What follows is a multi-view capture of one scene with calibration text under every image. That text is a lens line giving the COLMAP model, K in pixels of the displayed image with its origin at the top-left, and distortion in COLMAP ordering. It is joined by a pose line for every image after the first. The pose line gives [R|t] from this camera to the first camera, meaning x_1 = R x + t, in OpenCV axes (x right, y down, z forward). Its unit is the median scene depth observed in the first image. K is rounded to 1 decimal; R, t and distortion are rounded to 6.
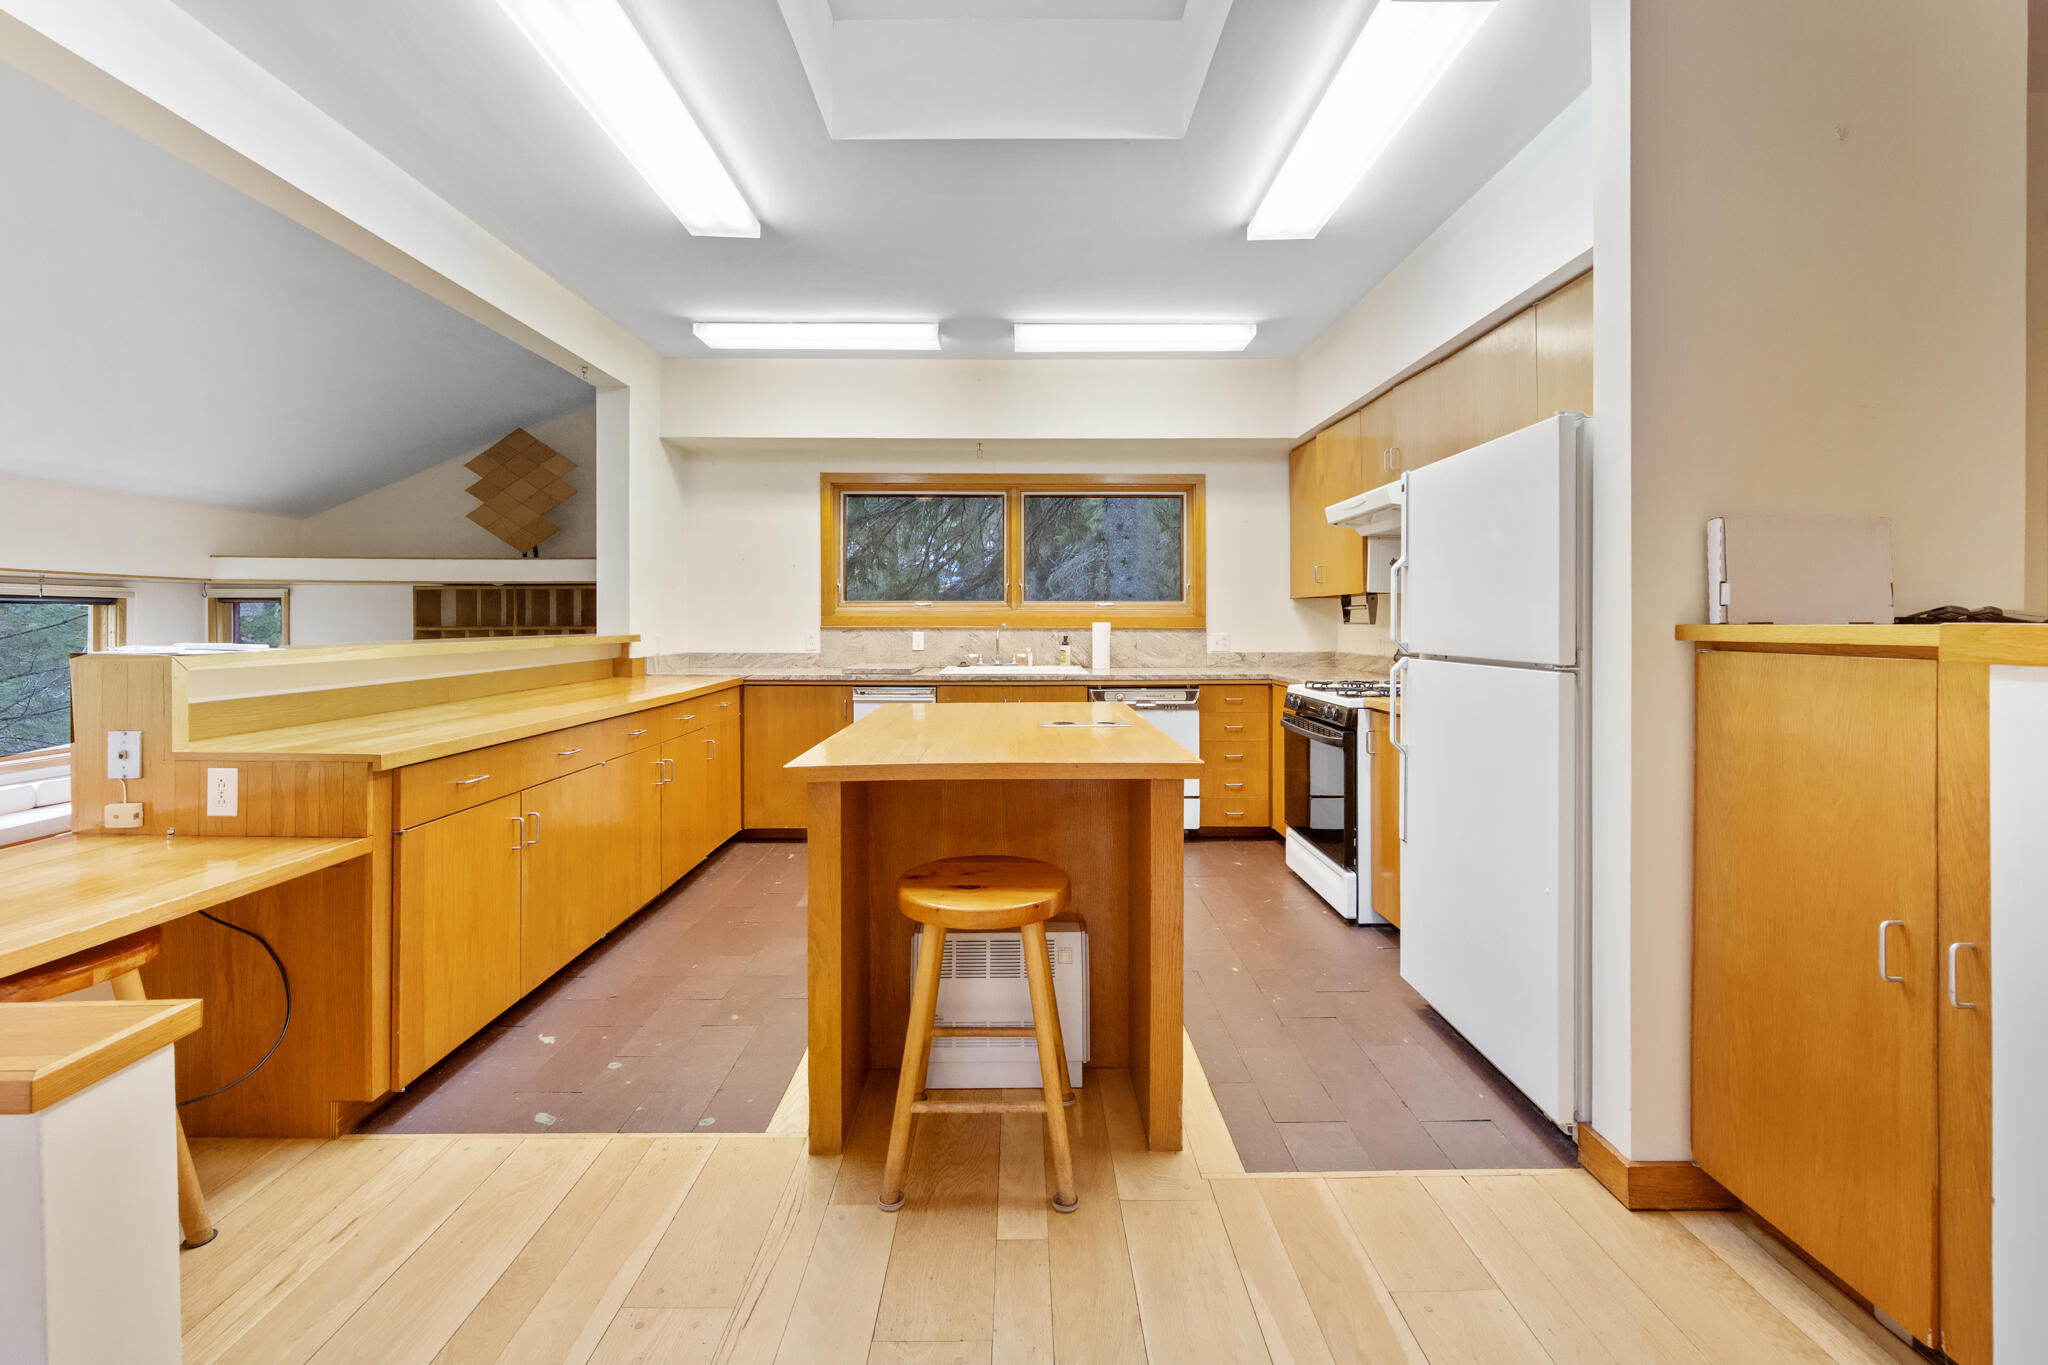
lens RADIAL K [[821.5, 0, 1024.8], [0, 821.5, 624.9], [0, 0, 1]] dist [-0.000992, -0.000258]
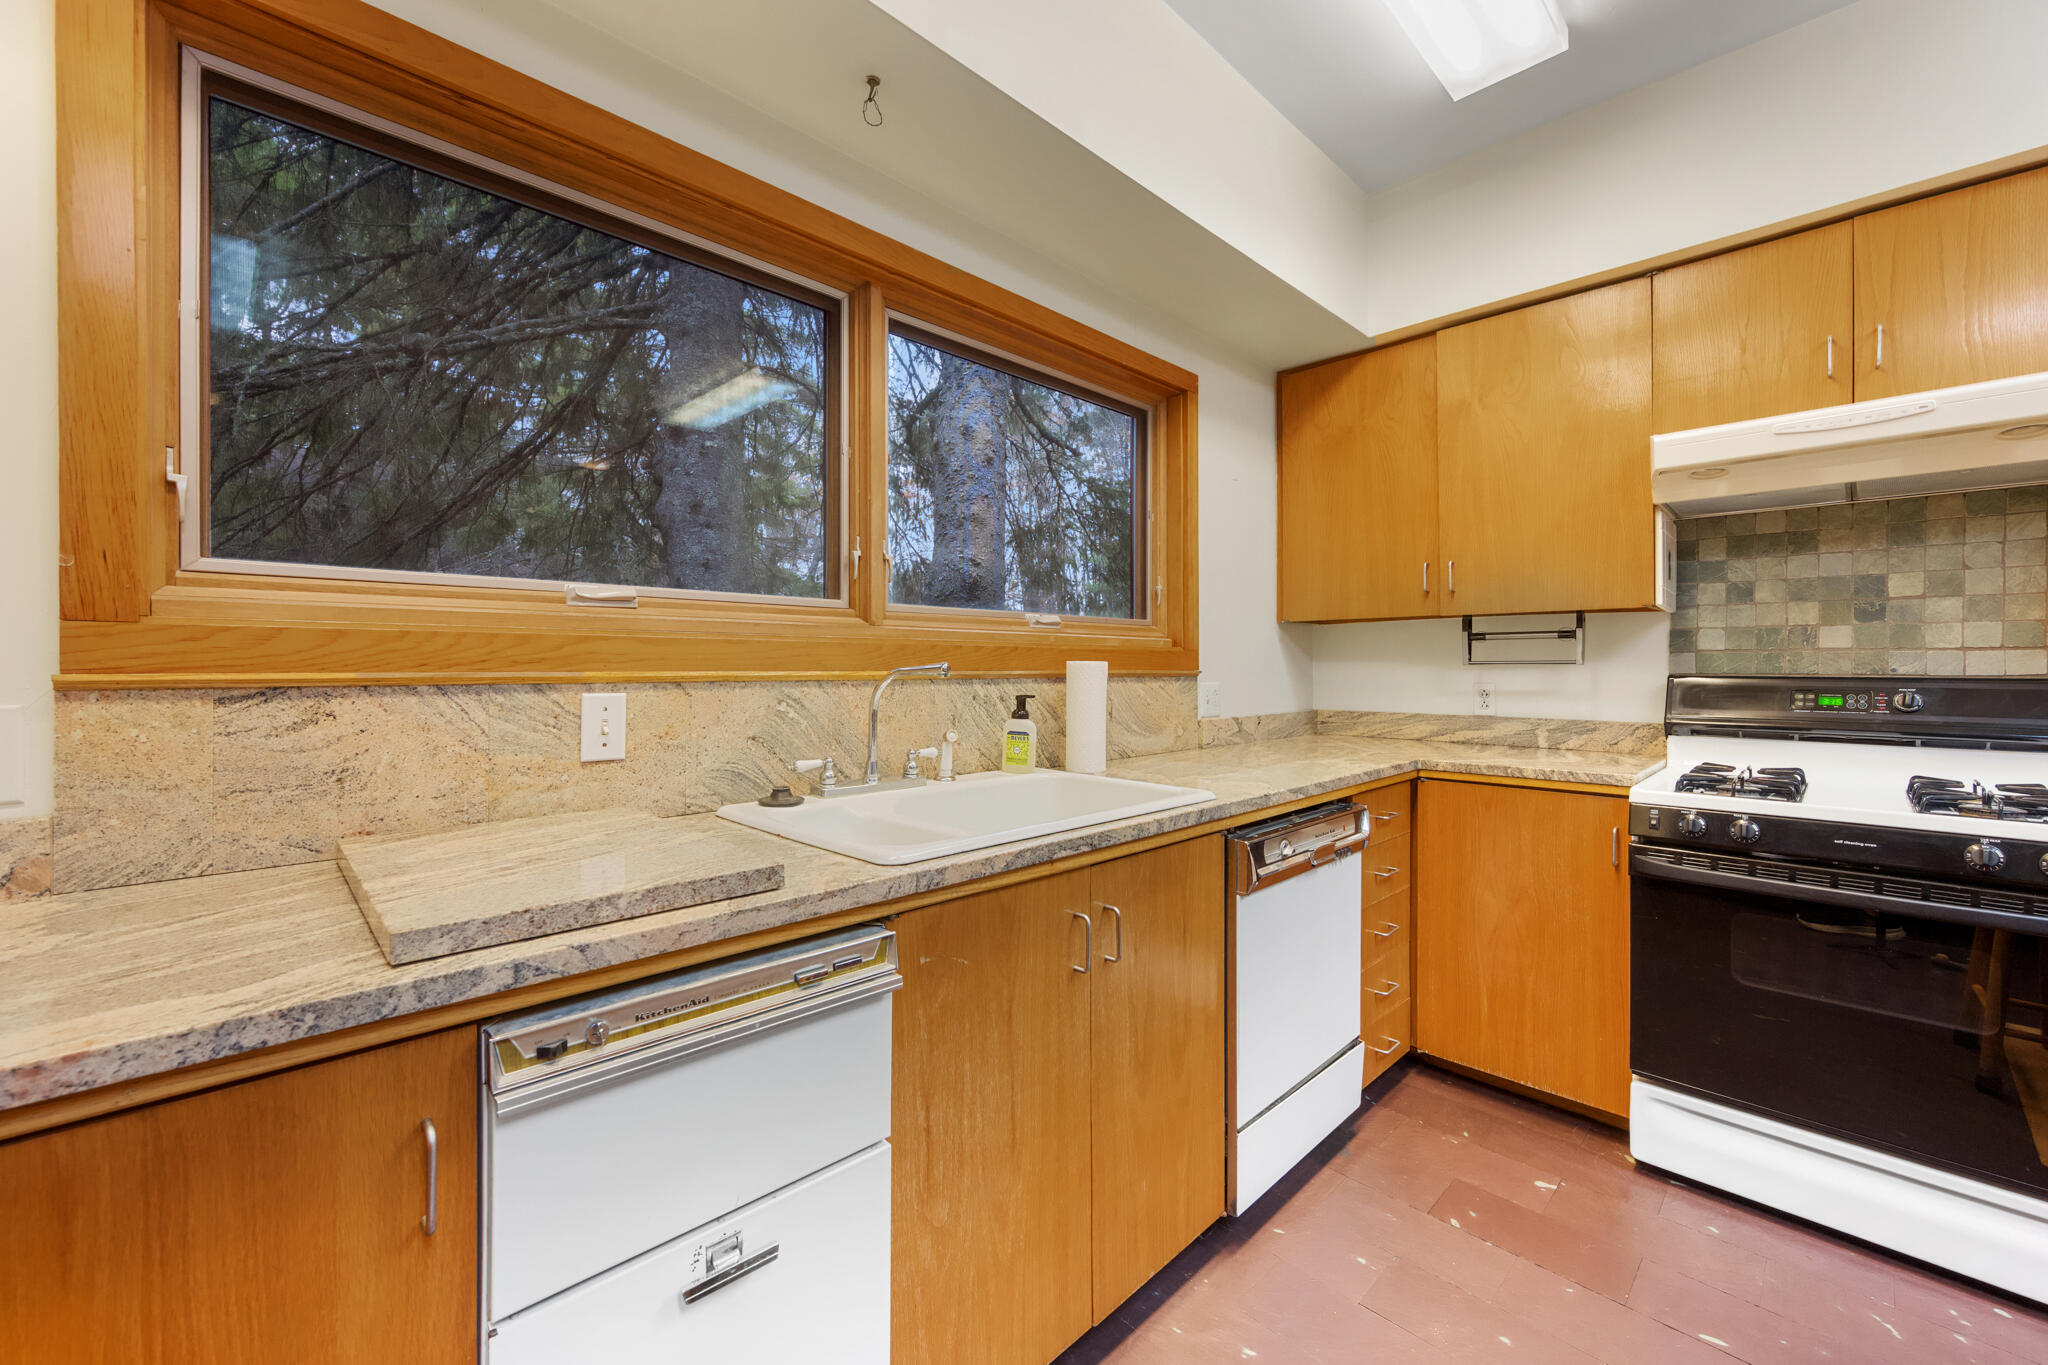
lens RADIAL K [[821.5, 0, 1030.6], [0, 821.5, 668.0], [0, 0, 1]] dist [-0.000992, -0.000258]
pose [[0.718753, -0.002308, 0.695261, -0.217626], [0.006528, 0.999973, -0.003429, 0.001977], [-0.695234, 0.007003, 0.718749, 0.704903]]
